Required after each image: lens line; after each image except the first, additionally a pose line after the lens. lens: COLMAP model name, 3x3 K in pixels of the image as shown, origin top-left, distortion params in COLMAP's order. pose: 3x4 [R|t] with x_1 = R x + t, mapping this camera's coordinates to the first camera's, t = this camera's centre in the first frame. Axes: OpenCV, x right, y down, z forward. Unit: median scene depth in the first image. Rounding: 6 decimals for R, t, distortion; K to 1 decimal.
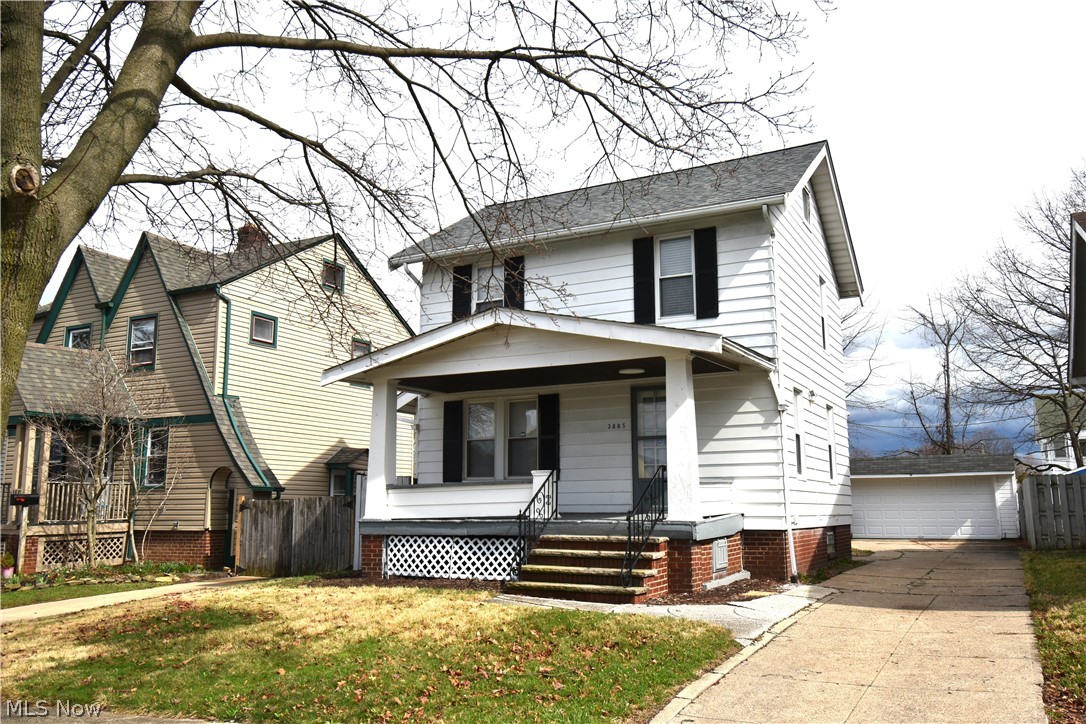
lens RADIAL K [[874.1, 0, 544.6], [0, 874.1, 368.3], [0, 0, 1]] dist [-0.009335, -0.000568]
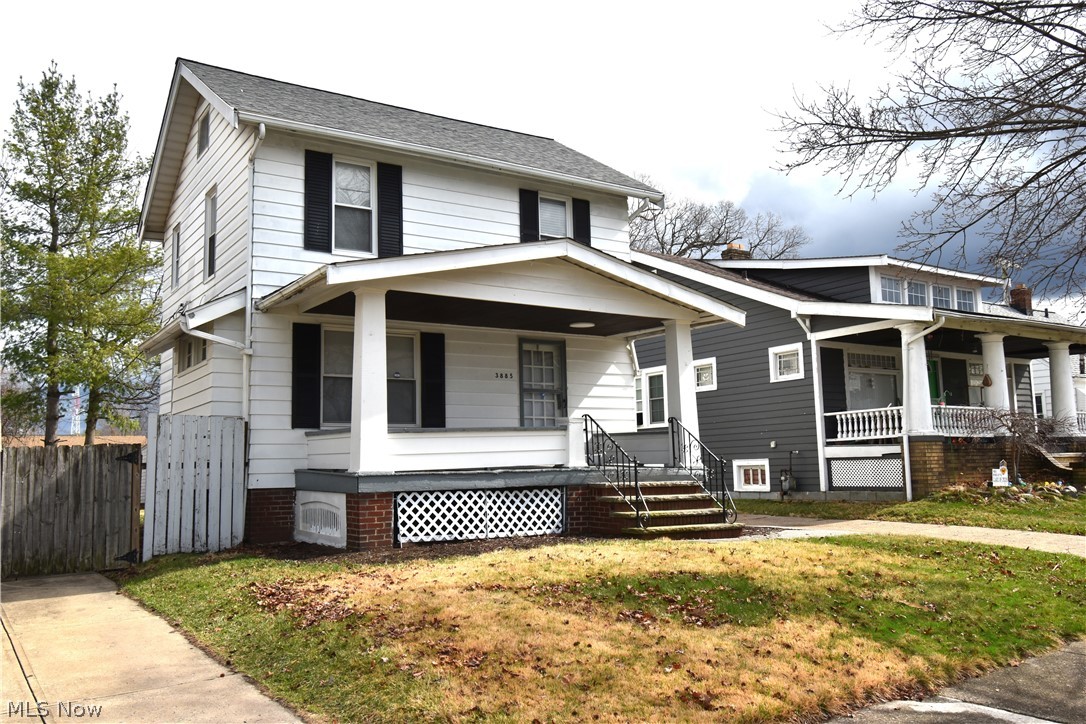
lens RADIAL K [[947.7, 0, 544.9], [0, 947.7, 356.0], [0, 0, 1]] dist [0.020525, 0.002050]
pose [[0.491199, 0.091853, 0.866191, -0.893163], [-0.123121, 0.991762, -0.035349, 0.087759], [-0.862302, -0.089283, 0.498461, 0.496917]]
